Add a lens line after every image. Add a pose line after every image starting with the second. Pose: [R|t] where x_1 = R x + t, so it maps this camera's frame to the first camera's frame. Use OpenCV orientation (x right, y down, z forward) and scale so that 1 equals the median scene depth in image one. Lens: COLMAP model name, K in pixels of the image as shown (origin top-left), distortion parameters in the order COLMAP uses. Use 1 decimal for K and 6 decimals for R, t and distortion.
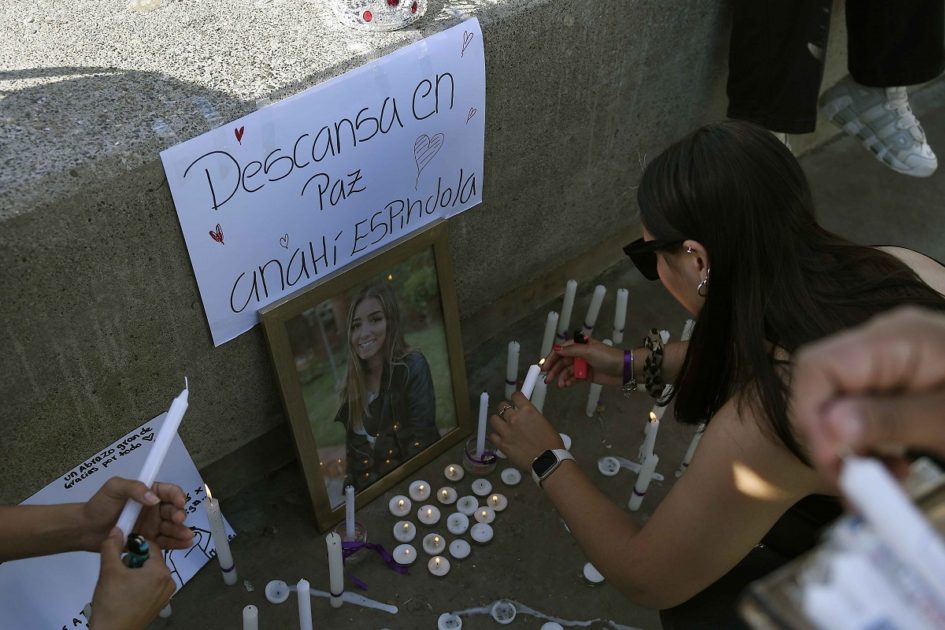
lens RADIAL K [[972.2, 0, 466.7], [0, 972.2, 320.4], [0, 0, 1]] dist [-0.014385, 0.000000]
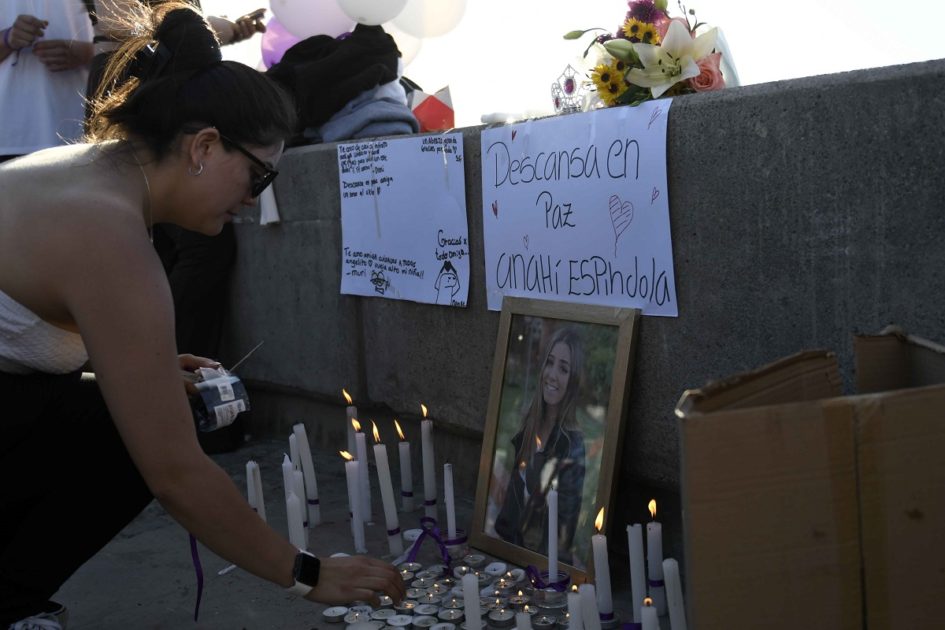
lens RADIAL K [[1223.6, 0, 469.7], [0, 1223.6, 313.4], [0, 0, 1]] dist [-0.036462, 0.000000]
pose [[-0.127497, 0.078860, -0.988699, 1.335886], [-0.658709, 0.738518, 0.143849, -0.184626], [0.741516, 0.669606, -0.042214, 1.035119]]
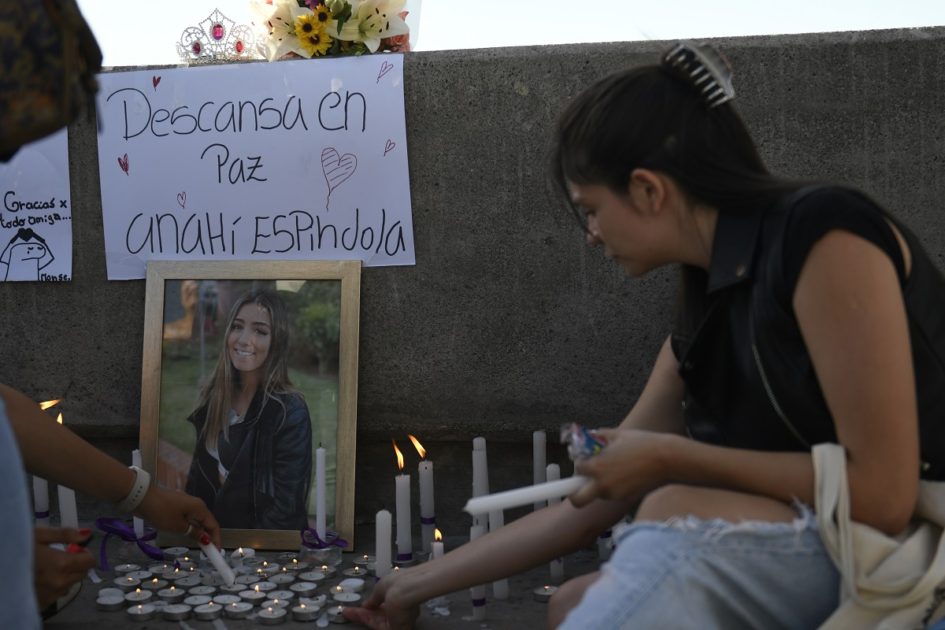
lens RADIAL K [[1785.4, 0, 474.0], [0, 1785.4, 341.8], [0, 0, 1]] dist [-0.021555, 0.000000]
pose [[0.634273, 0.042484, -0.771941, 1.588468], [-0.505970, 0.777763, -0.372932, 0.630463], [0.584544, 0.627120, 0.514810, 0.220499]]
